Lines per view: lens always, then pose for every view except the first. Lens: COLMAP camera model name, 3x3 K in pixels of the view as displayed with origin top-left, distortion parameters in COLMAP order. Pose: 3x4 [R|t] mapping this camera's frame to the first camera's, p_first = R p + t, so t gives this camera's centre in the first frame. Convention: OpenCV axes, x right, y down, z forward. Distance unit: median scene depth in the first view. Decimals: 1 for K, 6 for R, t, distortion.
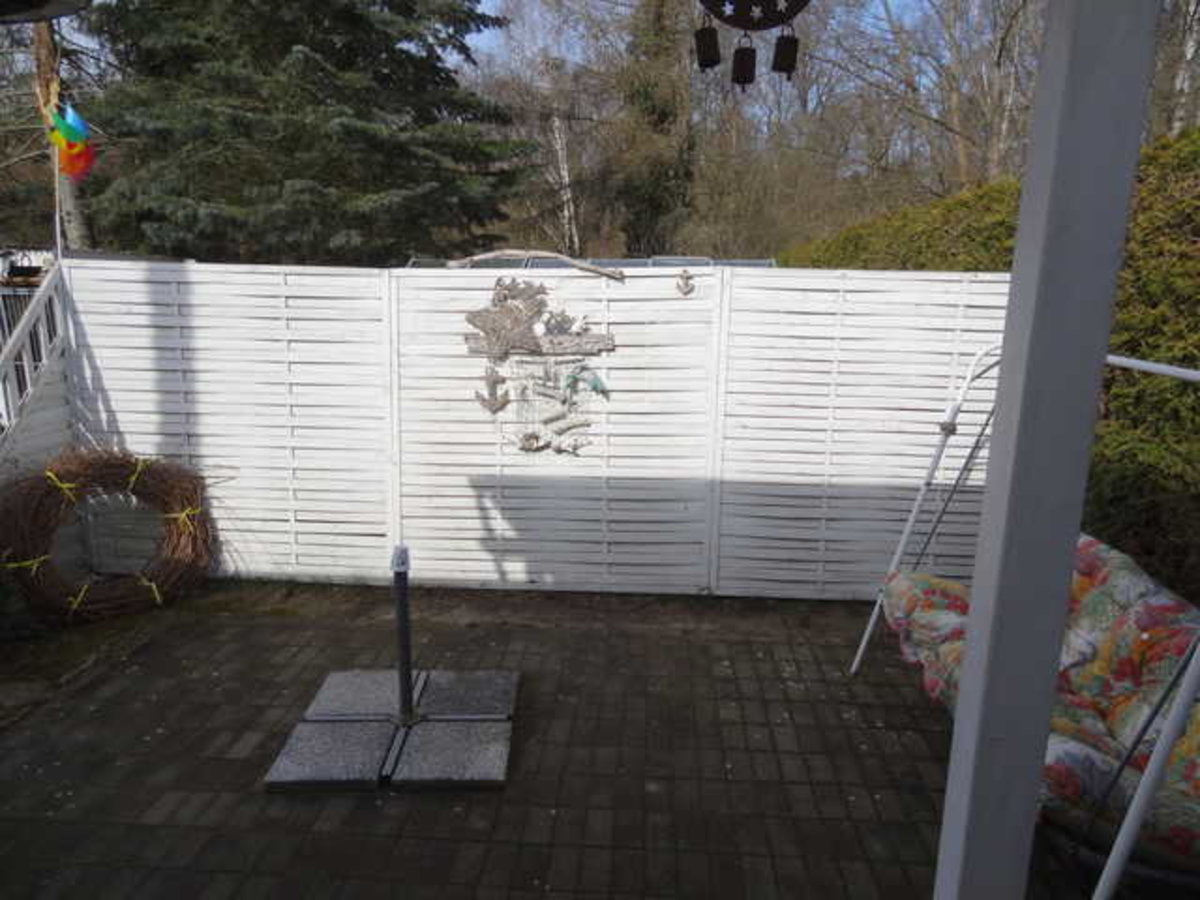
lens RADIAL K [[846.4, 0, 600.0], [0, 846.4, 450.0], [0, 0, 1]] dist [0.033112, -0.000336]
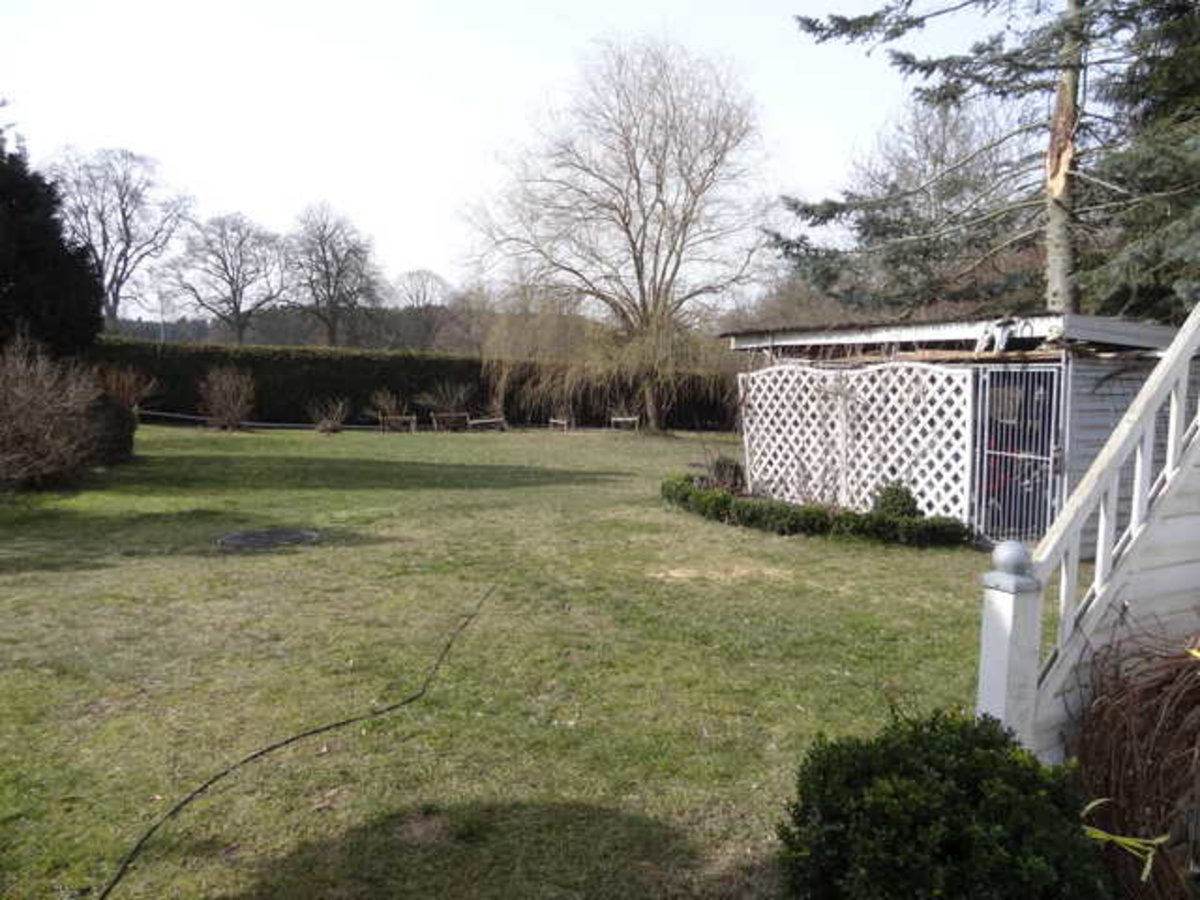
lens RADIAL K [[846.4, 0, 600.0], [0, 846.4, 450.0], [0, 0, 1]] dist [0.033112, -0.000336]
pose [[0.546172, 0.080091, -0.833836, -0.200479], [-0.166805, 0.985882, -0.014564, -0.027896], [0.820897, 0.147042, 0.551821, 0.232262]]
